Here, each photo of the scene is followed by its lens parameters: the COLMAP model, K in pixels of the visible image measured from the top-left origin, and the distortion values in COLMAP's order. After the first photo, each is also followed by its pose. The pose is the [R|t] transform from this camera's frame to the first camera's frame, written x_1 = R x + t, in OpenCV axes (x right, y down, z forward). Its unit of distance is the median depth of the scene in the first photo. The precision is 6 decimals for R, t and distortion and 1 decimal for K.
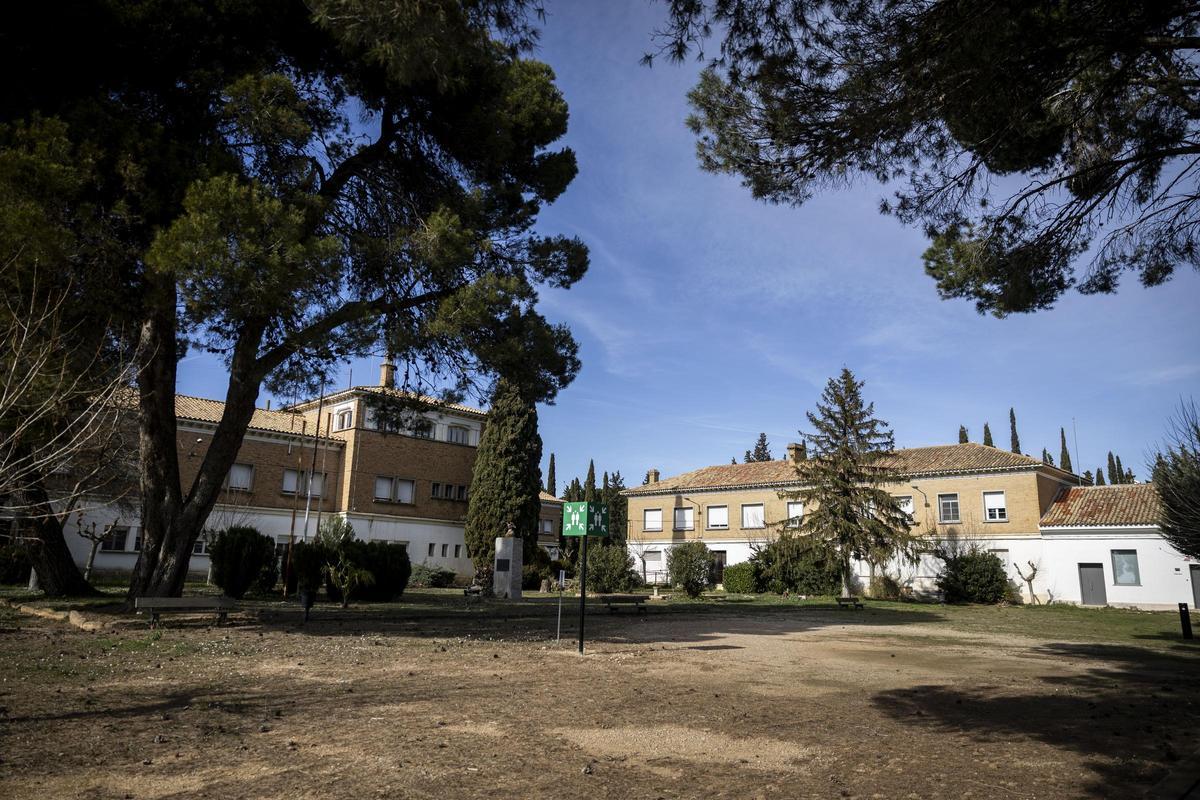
lens RADIAL K [[826.3, 0, 596.9], [0, 826.3, 398.5], [0, 0, 1]] dist [0.004863, 0.004334]
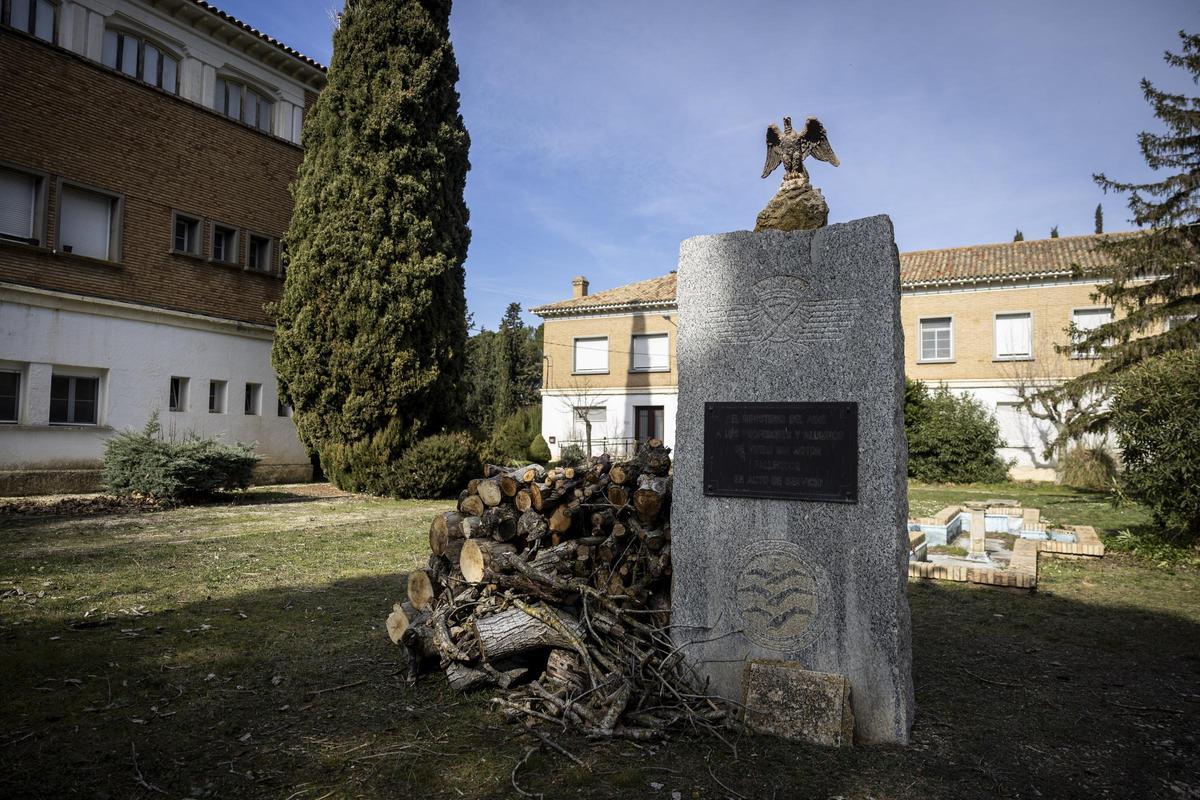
lens RADIAL K [[826.3, 0, 596.9], [0, 826.3, 398.5], [0, 0, 1]] dist [0.004863, 0.004334]
pose [[0.966450, 0.004685, 0.256811, -0.112608], [-0.046458, 0.986531, 0.156838, 0.116624], [-0.252617, -0.163507, 0.953651, 0.591684]]
